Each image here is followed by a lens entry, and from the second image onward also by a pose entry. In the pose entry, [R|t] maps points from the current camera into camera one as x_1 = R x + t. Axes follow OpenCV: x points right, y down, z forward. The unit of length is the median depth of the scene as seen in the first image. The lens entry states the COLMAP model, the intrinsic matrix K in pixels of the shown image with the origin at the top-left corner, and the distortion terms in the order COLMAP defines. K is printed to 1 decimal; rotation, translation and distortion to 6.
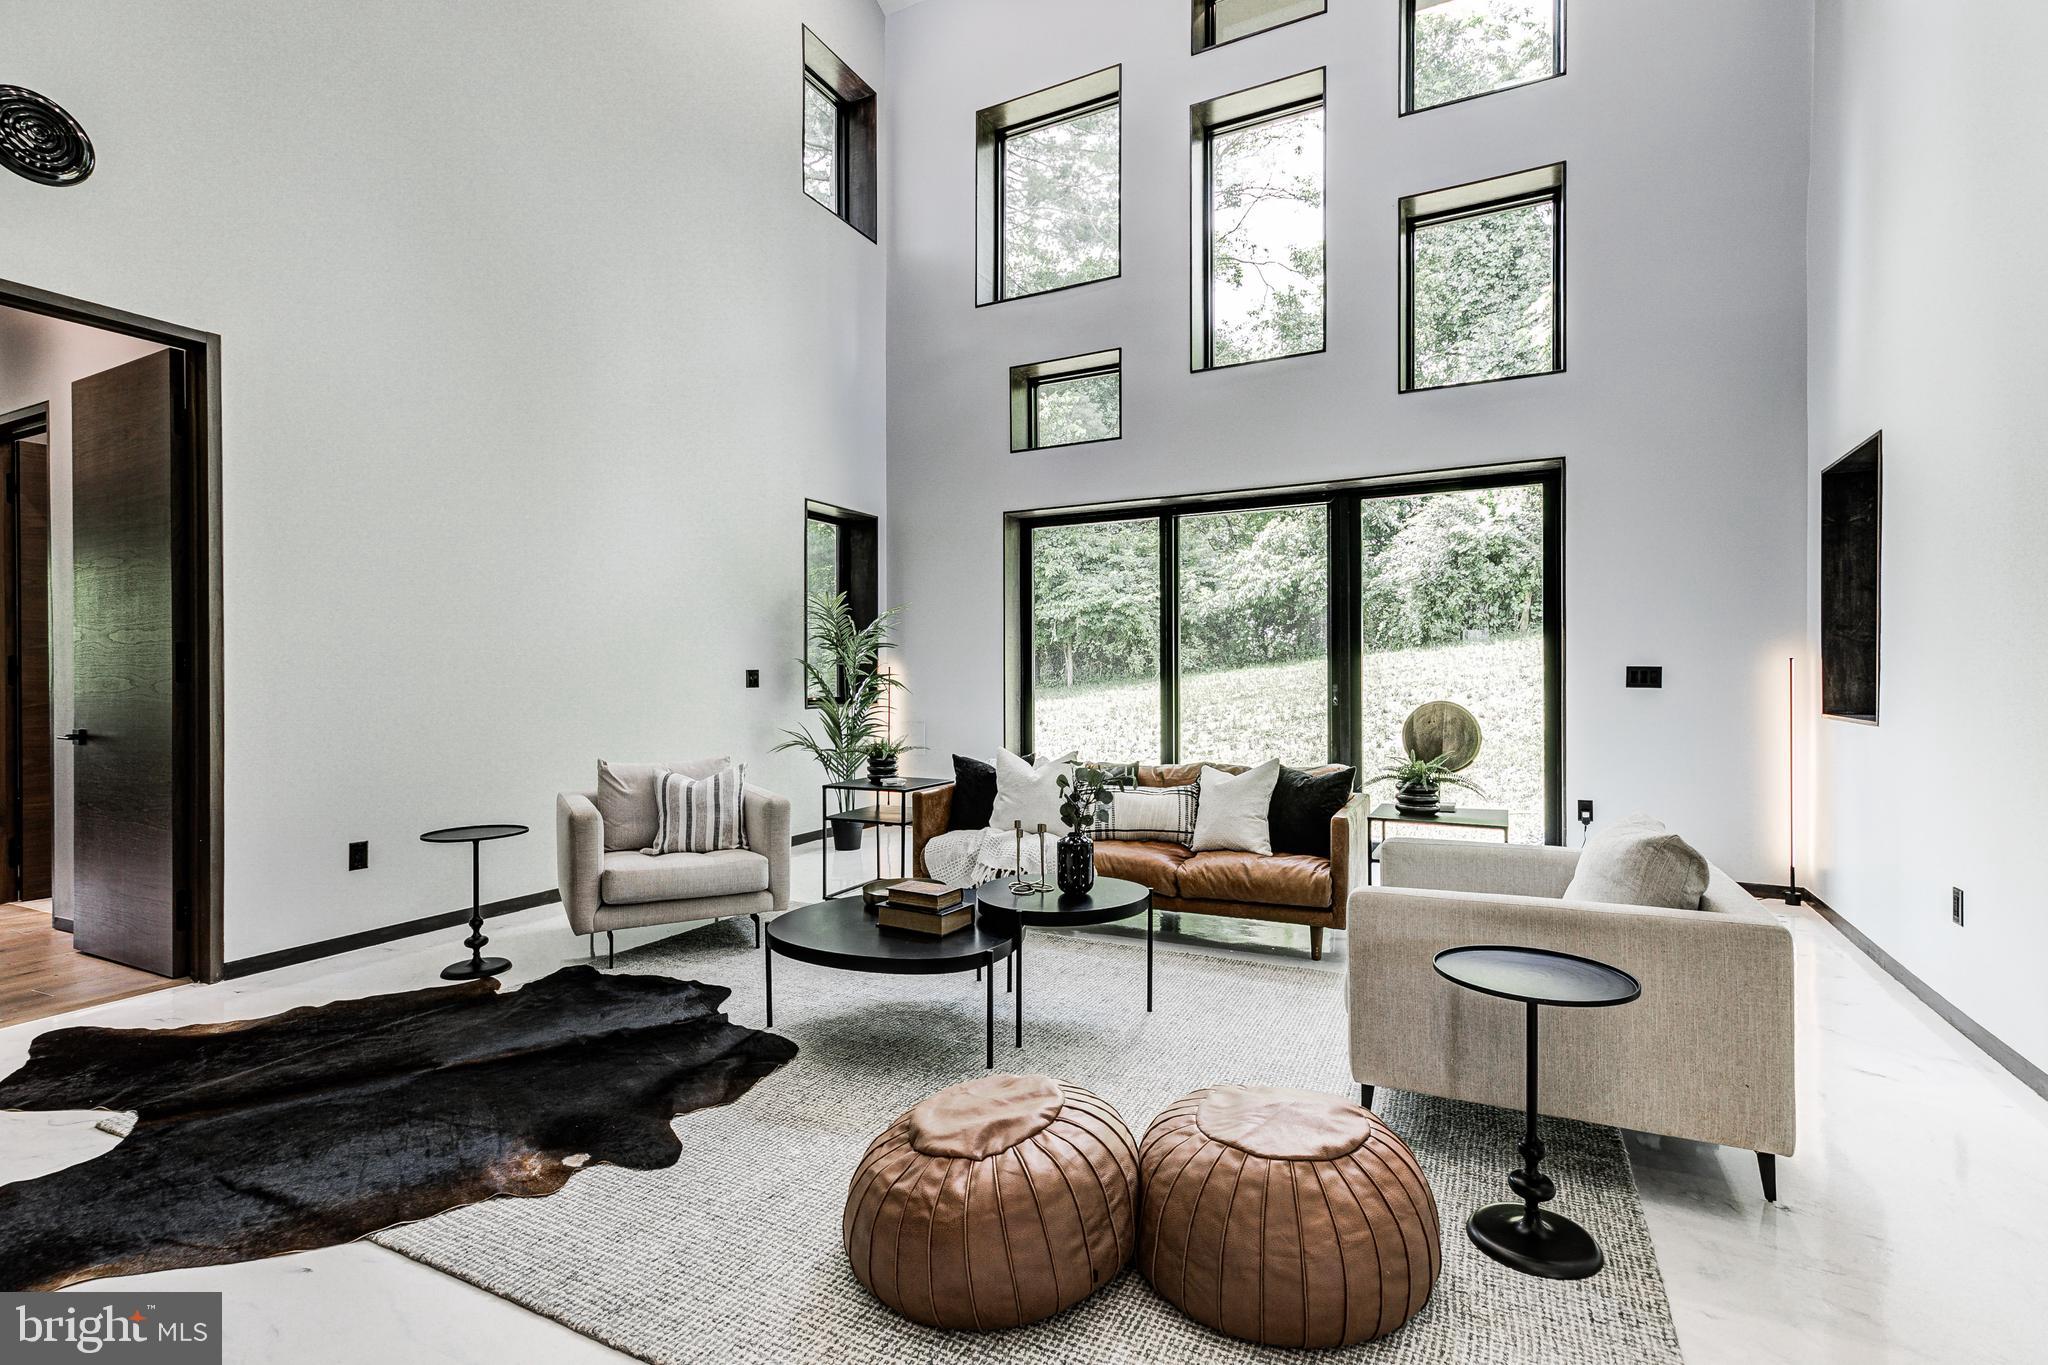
lens RADIAL K [[950.4, 0, 1030.7], [0, 950.4, 679.0], [0, 0, 1]] dist [0.005386, 0.004024]
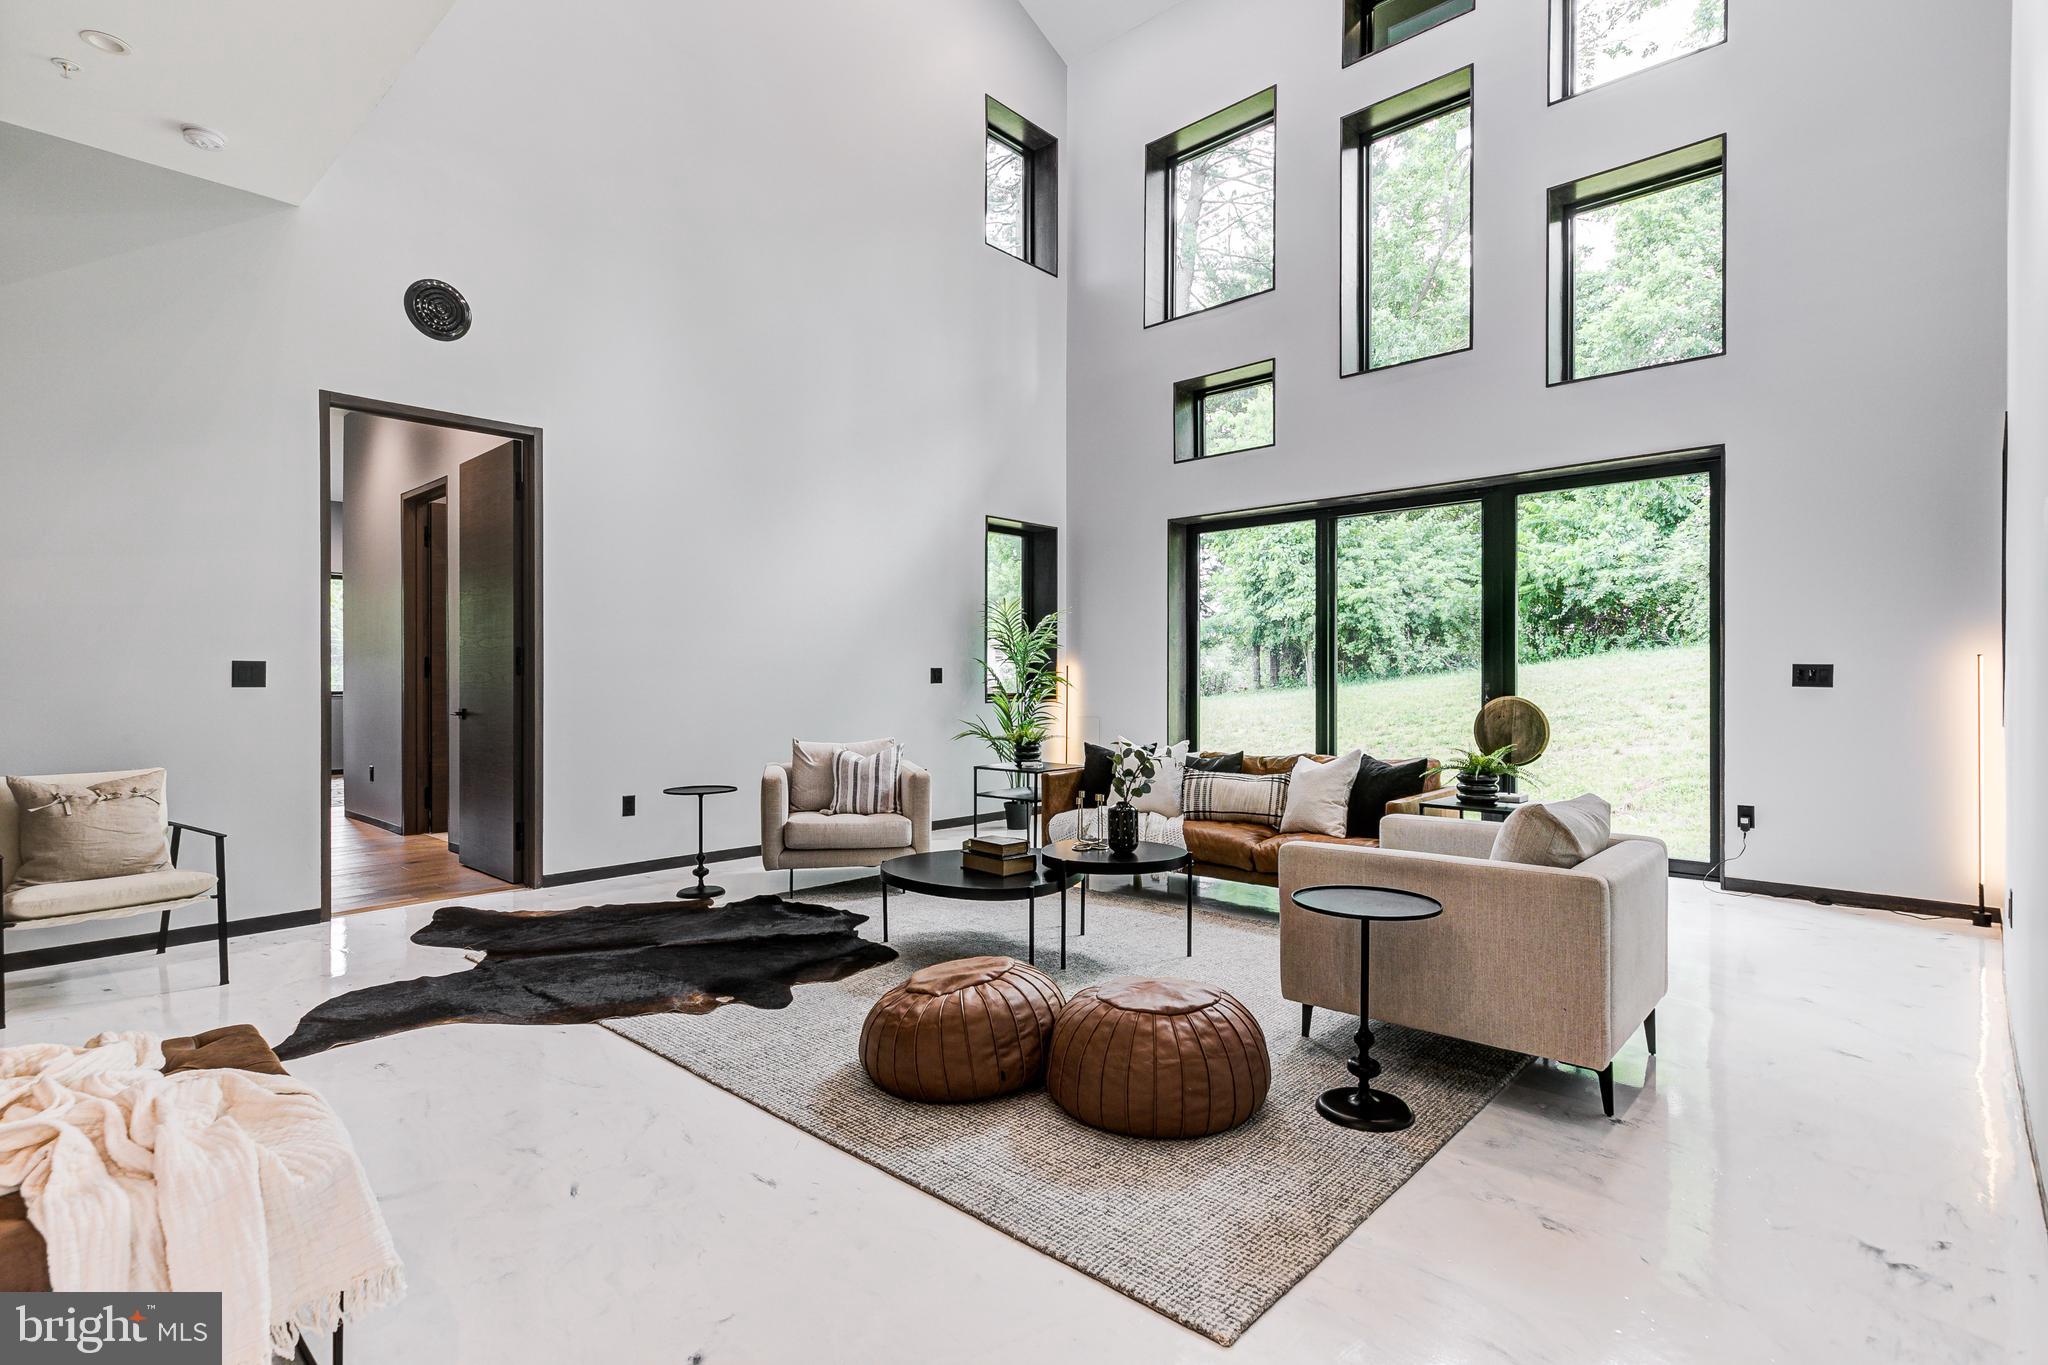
lens RADIAL K [[993.3, 0, 1028.9], [0, 993.3, 682.5], [0, 0, 1]] dist [0.006934, -0.000125]
pose [[0.962750, 0.004484, -0.270357, 0.207417], [-0.003856, 0.999989, 0.002851, 0.005913], [0.270366, -0.001702, 0.962756, -0.186223]]
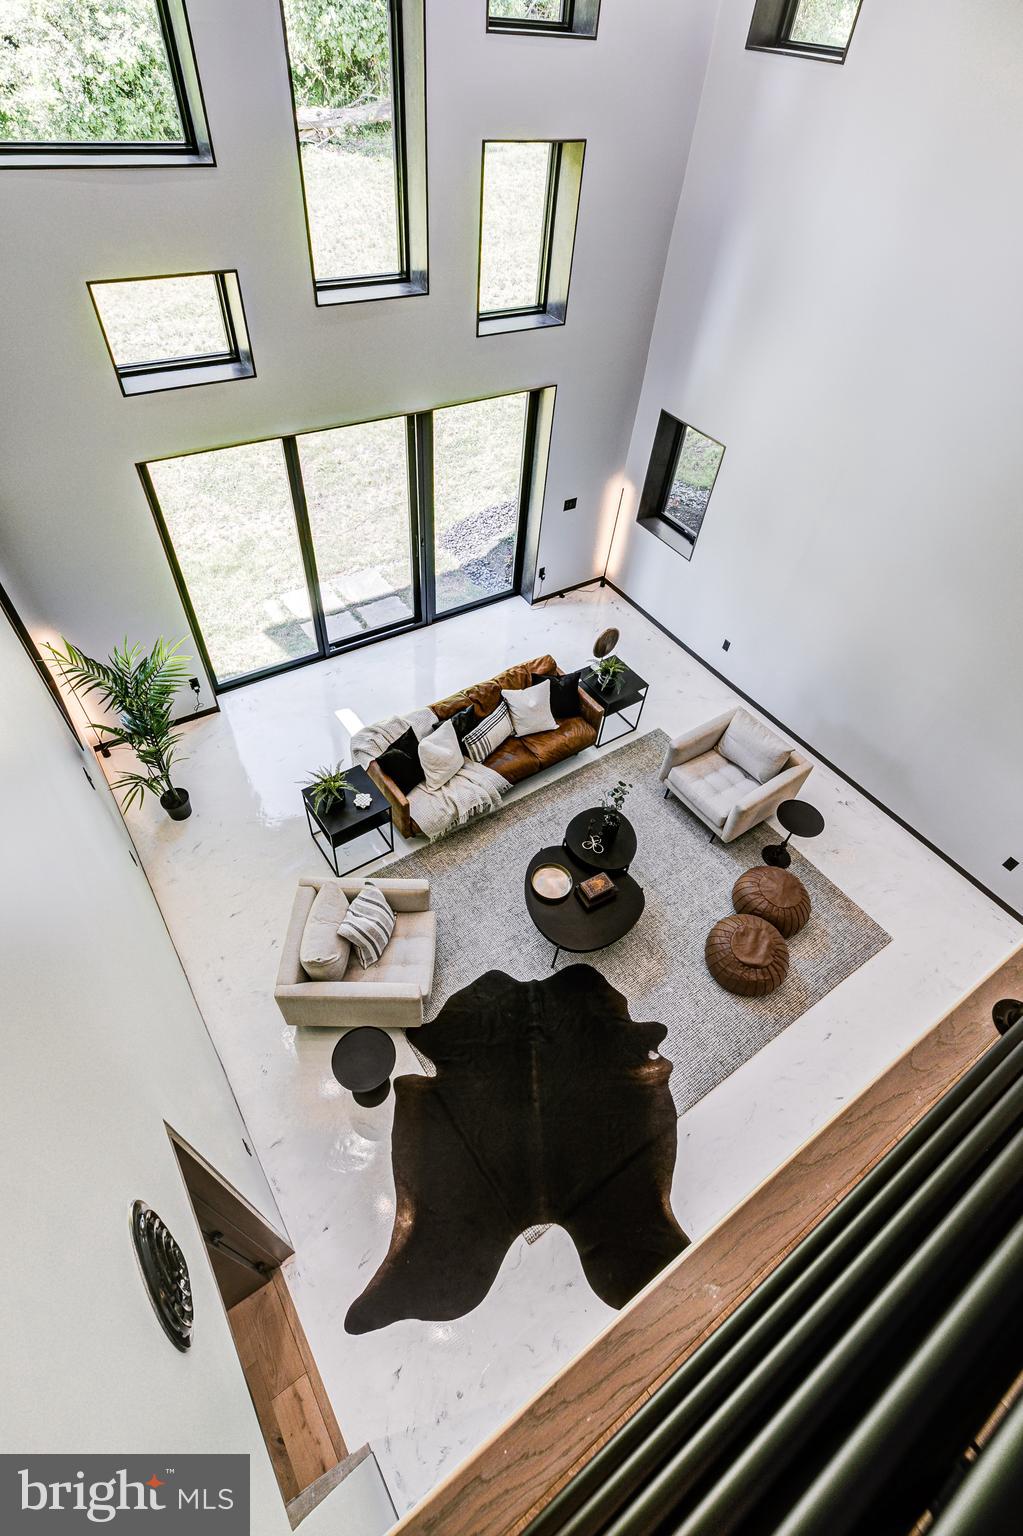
lens RADIAL K [[699.6, 0, 518.8], [0, 699.6, 765.6], [0, 0, 1]] dist [0.009982, -0.001053]
pose [[0.480660, -0.624938, 0.615158, -0.762192], [-0.078624, 0.667970, 0.740023, -0.857587], [-0.873375, -0.404065, 0.271931, 0.605824]]
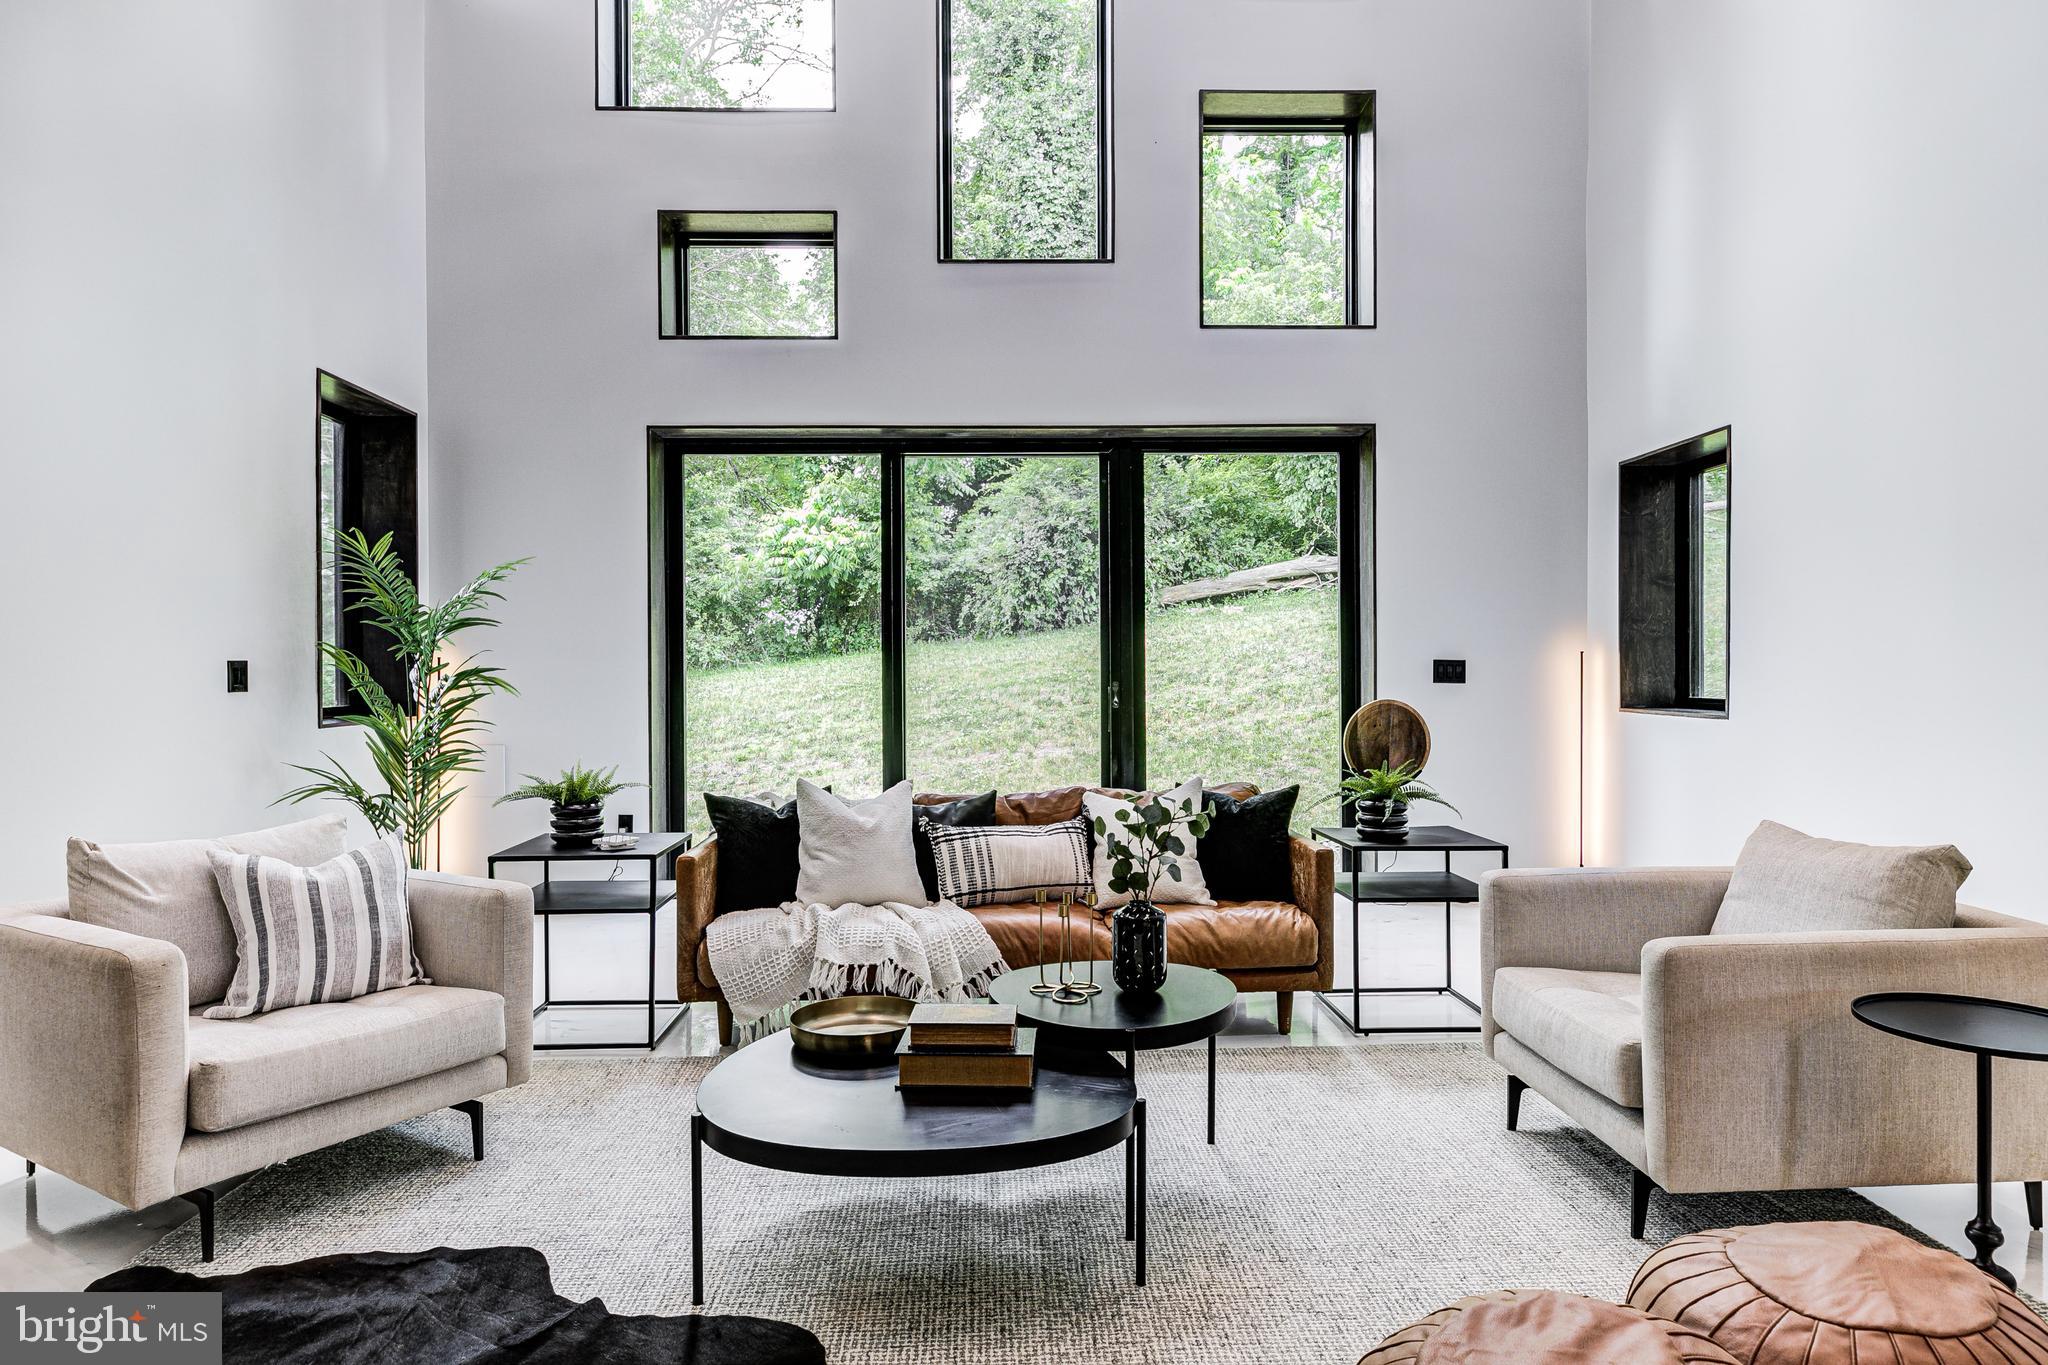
lens RADIAL K [[1196.0, 0, 1037.2], [0, 1196.0, 678.0], [0, 0, 1]] dist [0.006963, -0.002809]
pose [[0.876379, -0.004072, 0.481604, -0.326107], [0.003047, 0.999991, 0.002911, -0.000449], [-0.481612, -0.001084, 0.876384, 0.219497]]
